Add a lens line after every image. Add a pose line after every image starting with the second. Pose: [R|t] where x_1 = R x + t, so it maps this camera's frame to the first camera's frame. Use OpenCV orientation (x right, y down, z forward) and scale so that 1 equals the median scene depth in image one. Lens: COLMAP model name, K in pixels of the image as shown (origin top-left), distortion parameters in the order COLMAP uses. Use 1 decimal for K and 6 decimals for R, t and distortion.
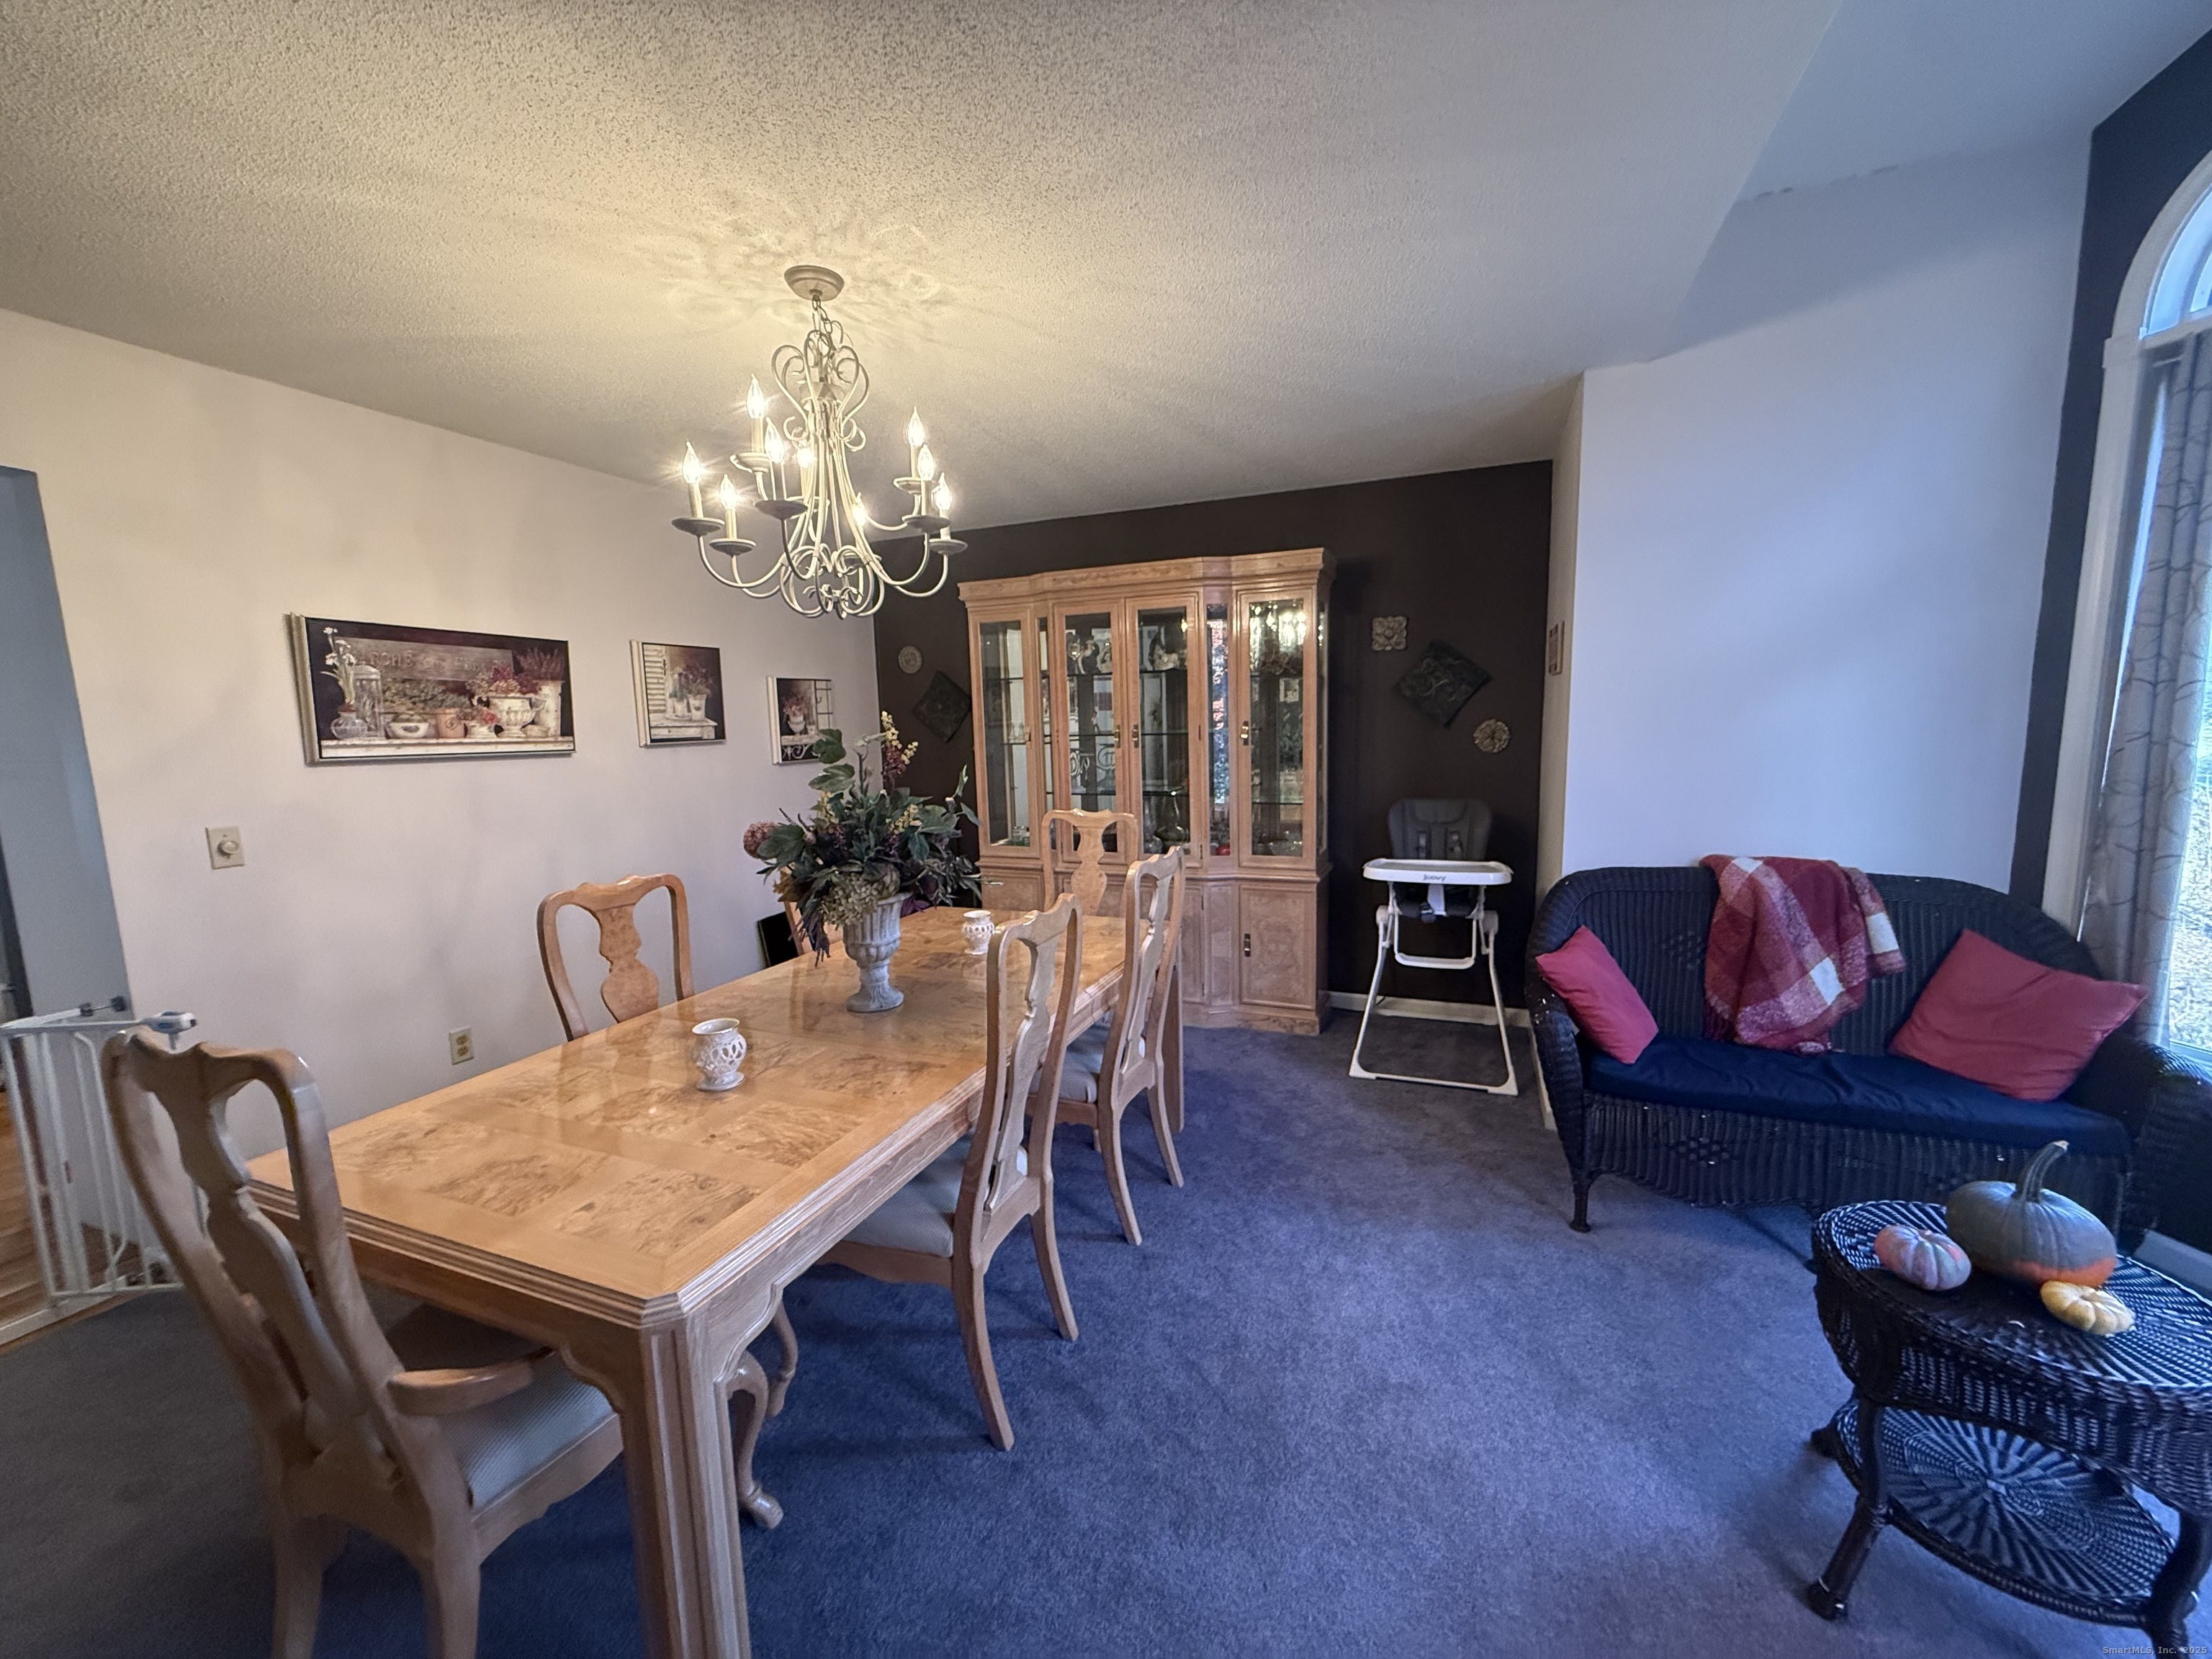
lens RADIAL K [[883.2, 0, 1097.3], [0, 883.2, 830.0], [0, 0, 1]] dist [0.003118, 0.000265]
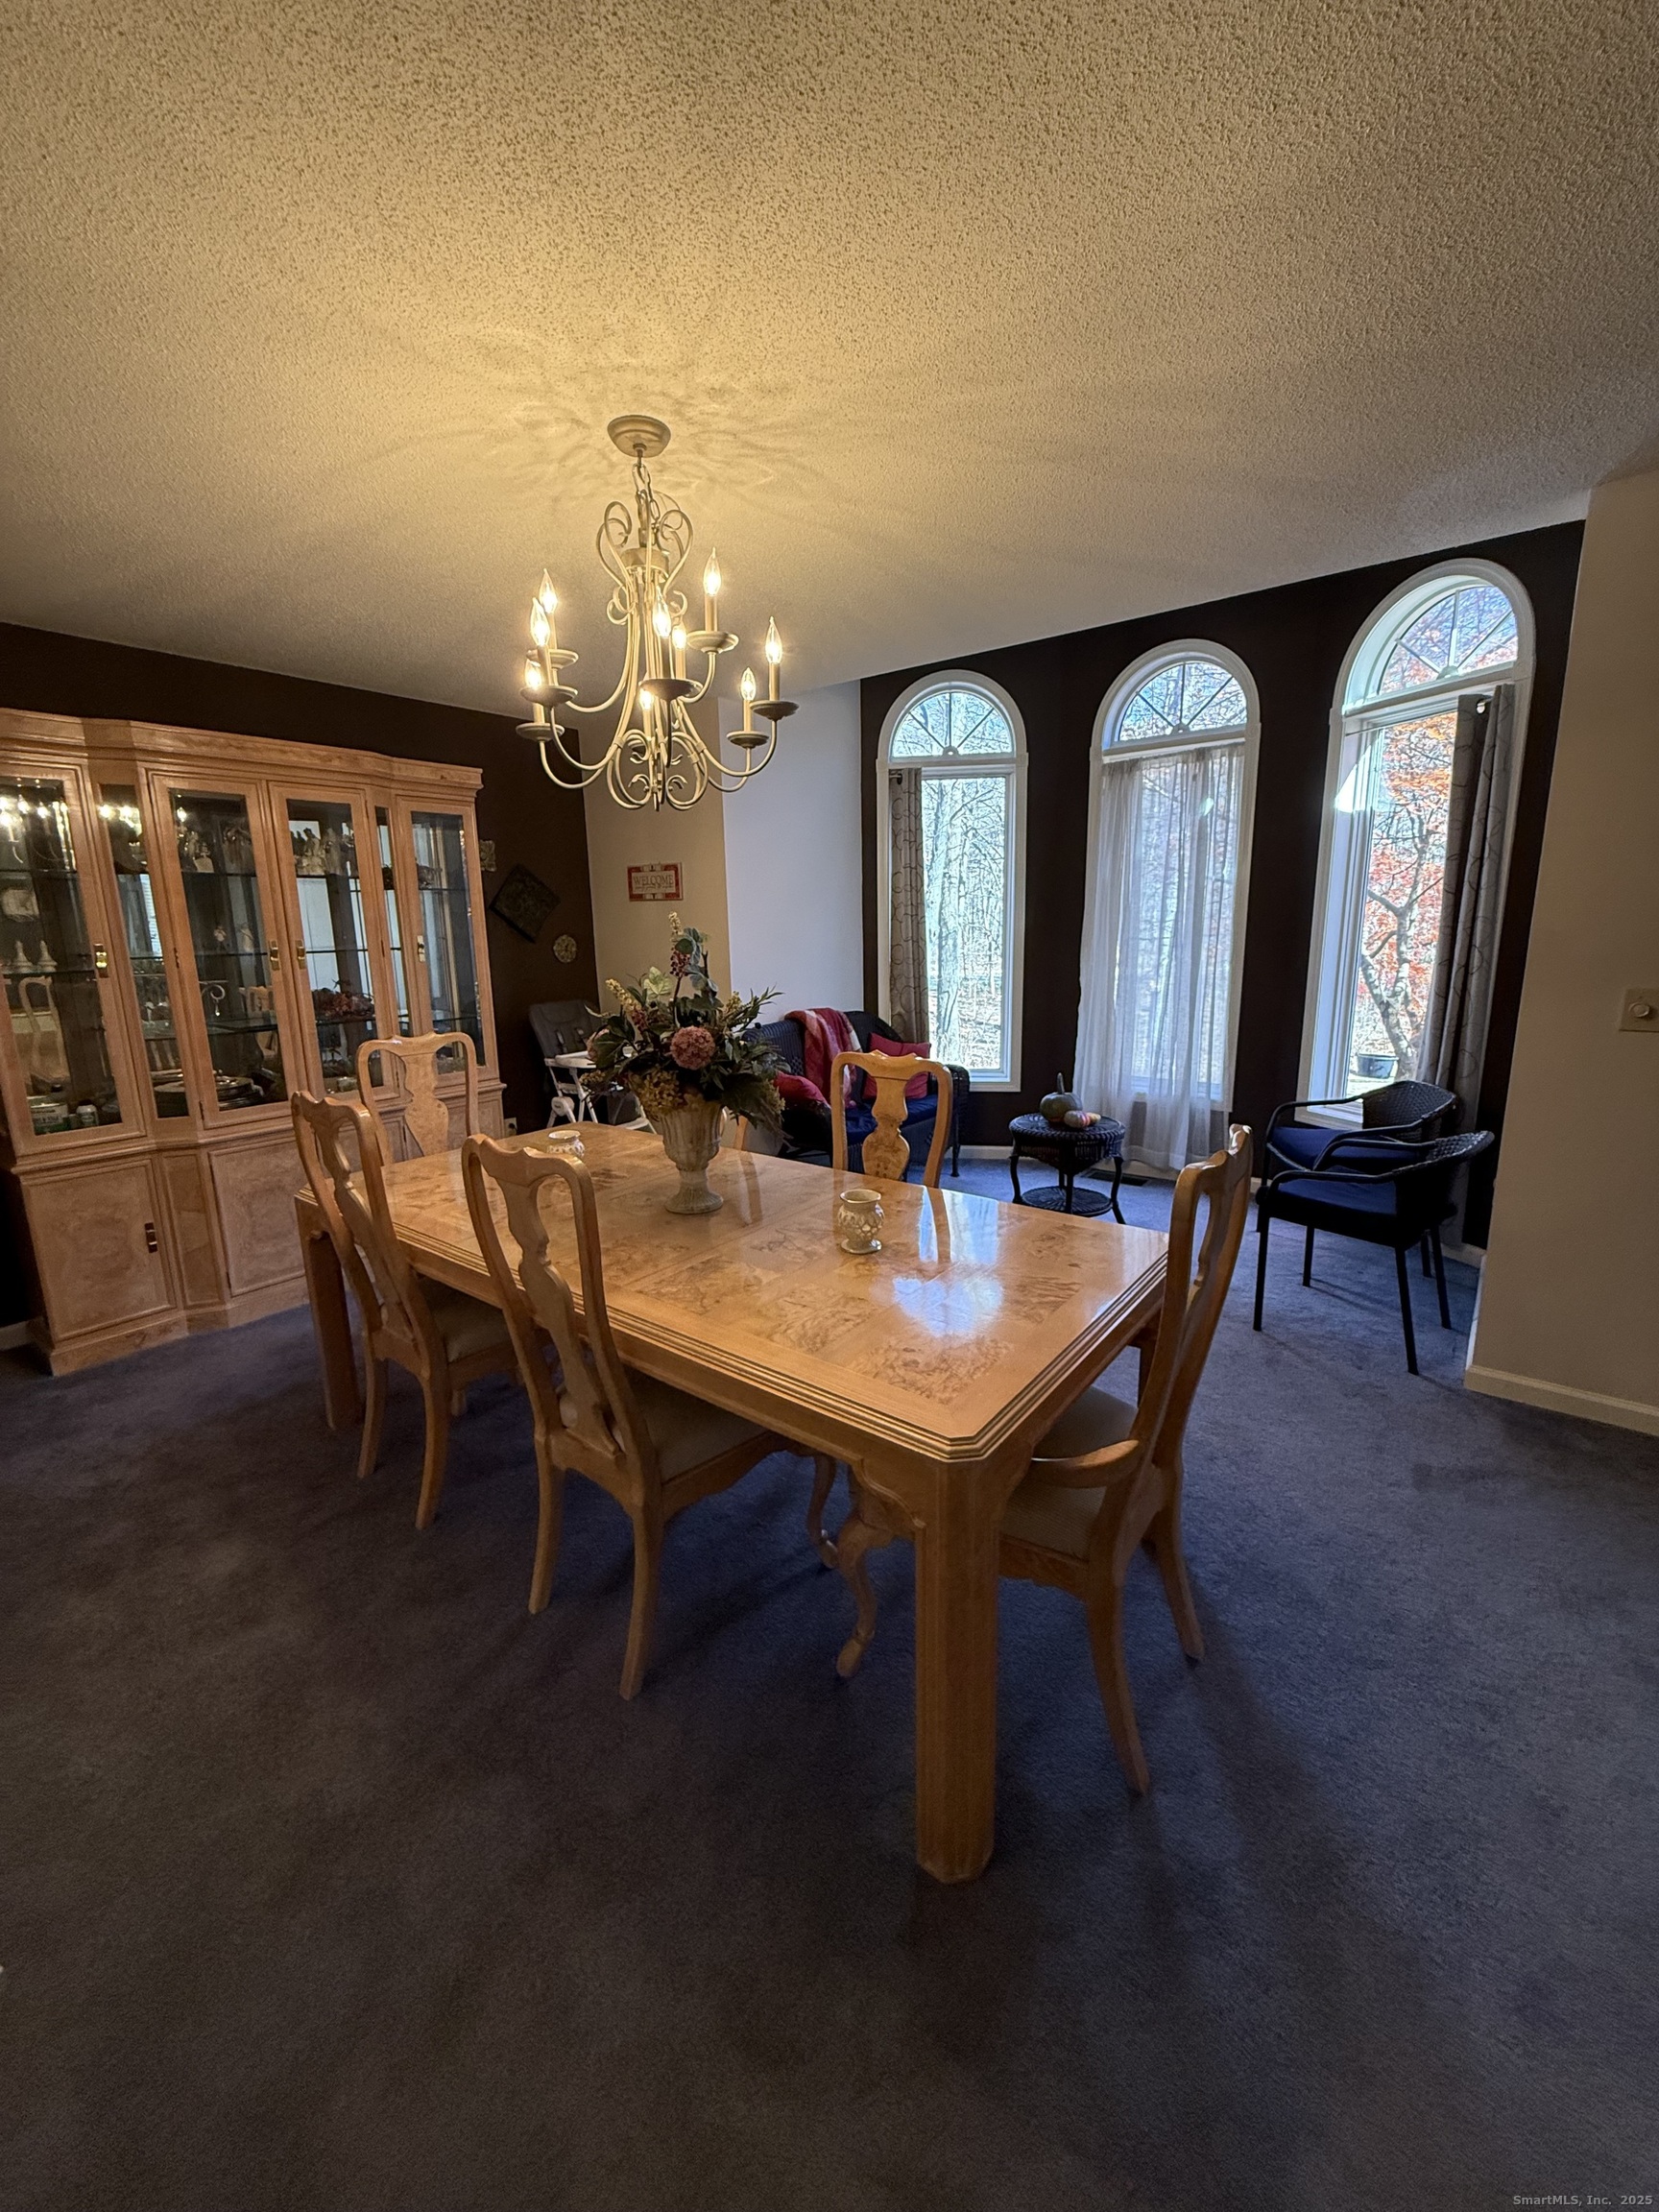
lens RADIAL K [[883.2, 0, 825.5], [0, 883.2, 1100.9], [0, 0, 1]] dist [0.003118, 0.000265]
pose [[0.265474, -0.174065, 0.948275, -1.024140], [0.134150, 0.980668, 0.142455, -0.039670], [-0.954739, 0.089393, 0.283693, 0.503347]]
